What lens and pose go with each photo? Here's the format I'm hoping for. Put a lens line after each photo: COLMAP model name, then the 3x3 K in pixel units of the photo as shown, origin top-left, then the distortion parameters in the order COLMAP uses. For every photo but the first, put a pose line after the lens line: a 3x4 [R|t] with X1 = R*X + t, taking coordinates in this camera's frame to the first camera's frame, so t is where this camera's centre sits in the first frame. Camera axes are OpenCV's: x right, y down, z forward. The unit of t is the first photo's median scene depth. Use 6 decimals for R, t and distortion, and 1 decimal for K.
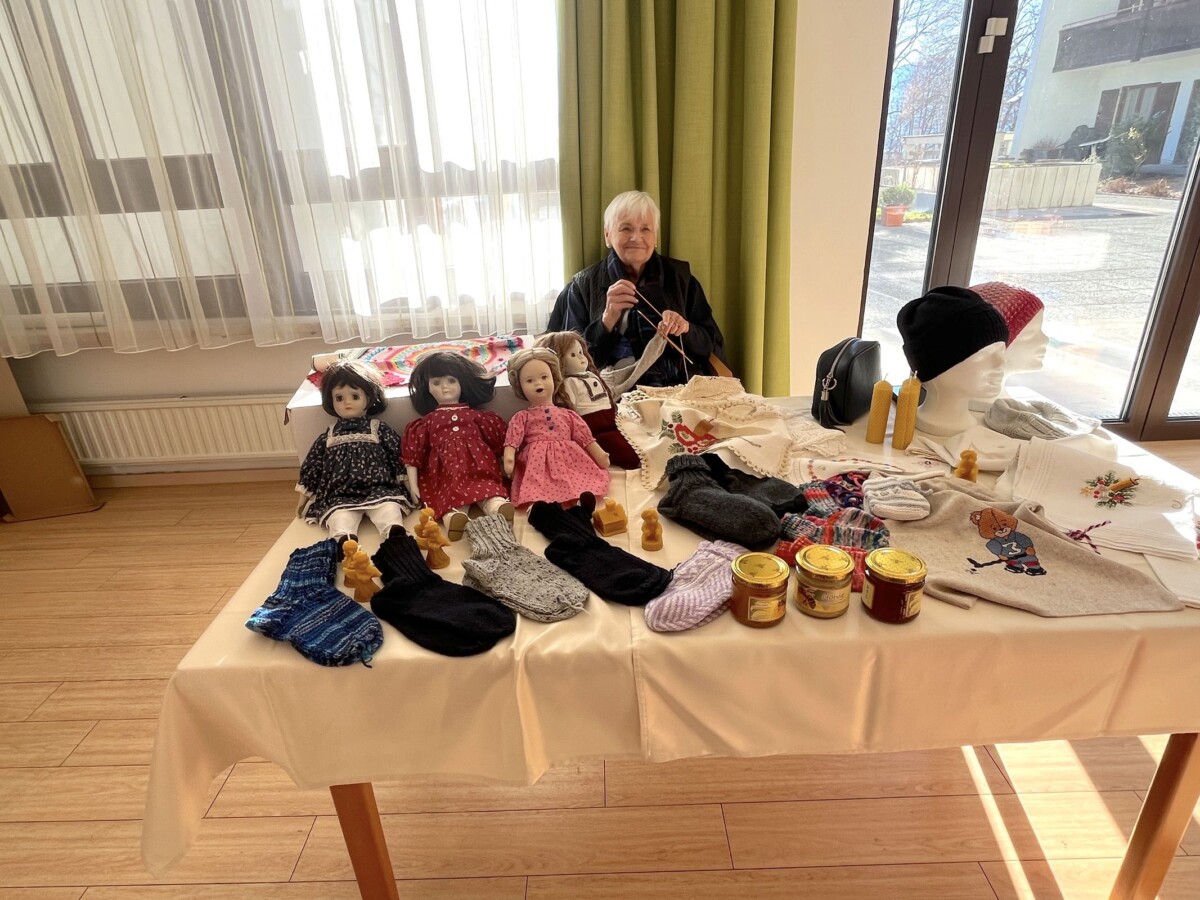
lens RADIAL K [[680.5, 0, 599.6], [0, 680.5, 452.9], [0, 0, 1]] dist [-0.004229, 0.001903]
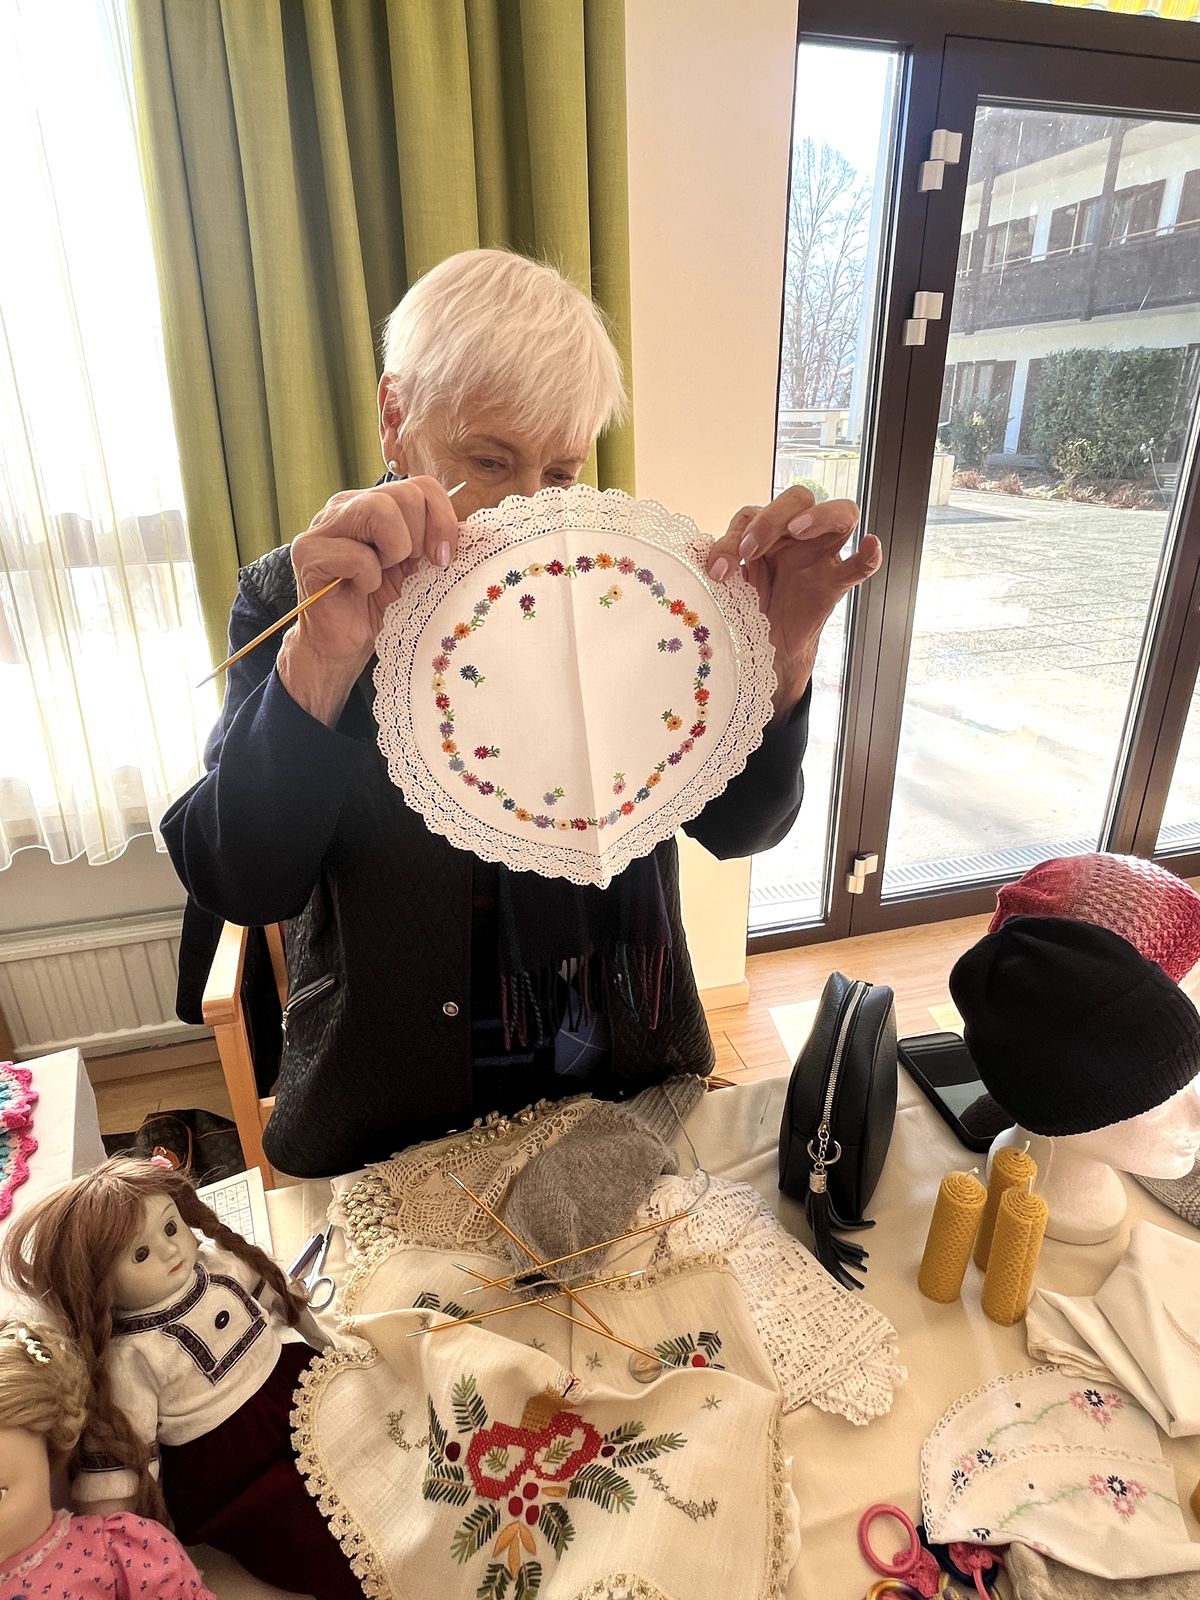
lens RADIAL K [[907.3, 0, 603.9], [0, 907.3, 791.7], [0, 0, 1]] dist [-0.004229, 0.001903]
pose [[0.962925, -0.073864, 0.259462, 0.045701], [0.079922, 0.996718, -0.012863, -0.196618], [-0.257660, 0.033122, 0.965668, 0.289591]]
